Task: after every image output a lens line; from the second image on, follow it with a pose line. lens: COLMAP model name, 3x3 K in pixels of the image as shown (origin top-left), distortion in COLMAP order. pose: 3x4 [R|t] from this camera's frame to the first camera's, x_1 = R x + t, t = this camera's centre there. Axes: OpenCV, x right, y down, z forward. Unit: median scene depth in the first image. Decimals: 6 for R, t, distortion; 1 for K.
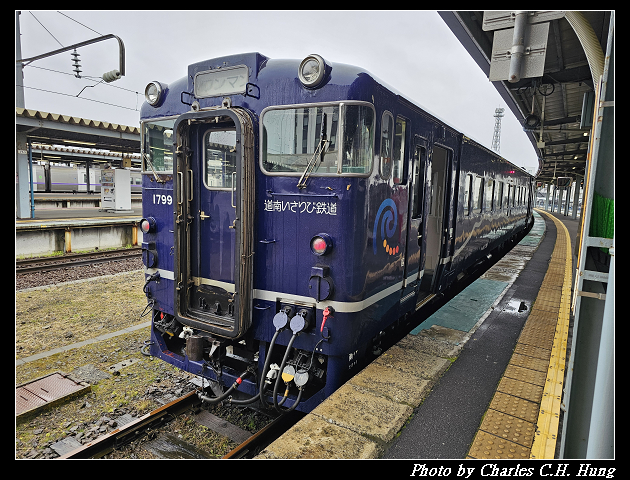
lens RADIAL K [[395.2, 0, 328.6], [0, 395.2, 230.8], [0, 0, 1]] dist [0.020585, -0.000583]
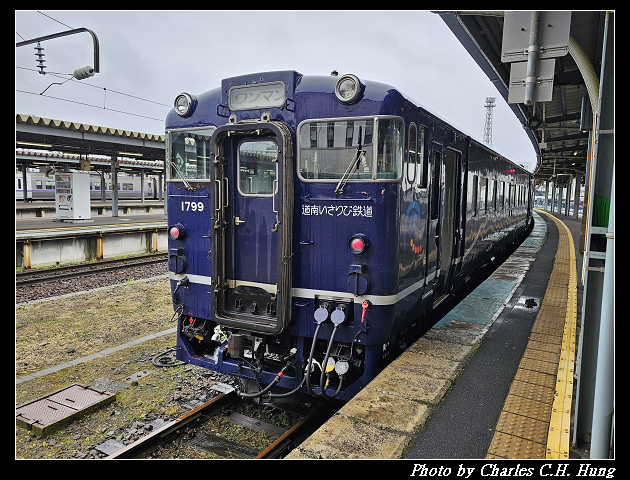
lens RADIAL K [[451.7, 0, 332.8], [0, 451.7, 228.8], [0, 0, 1]] dist [0.029636, -0.001747]
pose [[0.997760, -0.023049, 0.062792, -0.136398], [0.024382, 0.999492, -0.020541, 0.013265], [-0.062287, 0.022026, 0.997815, -0.207789]]
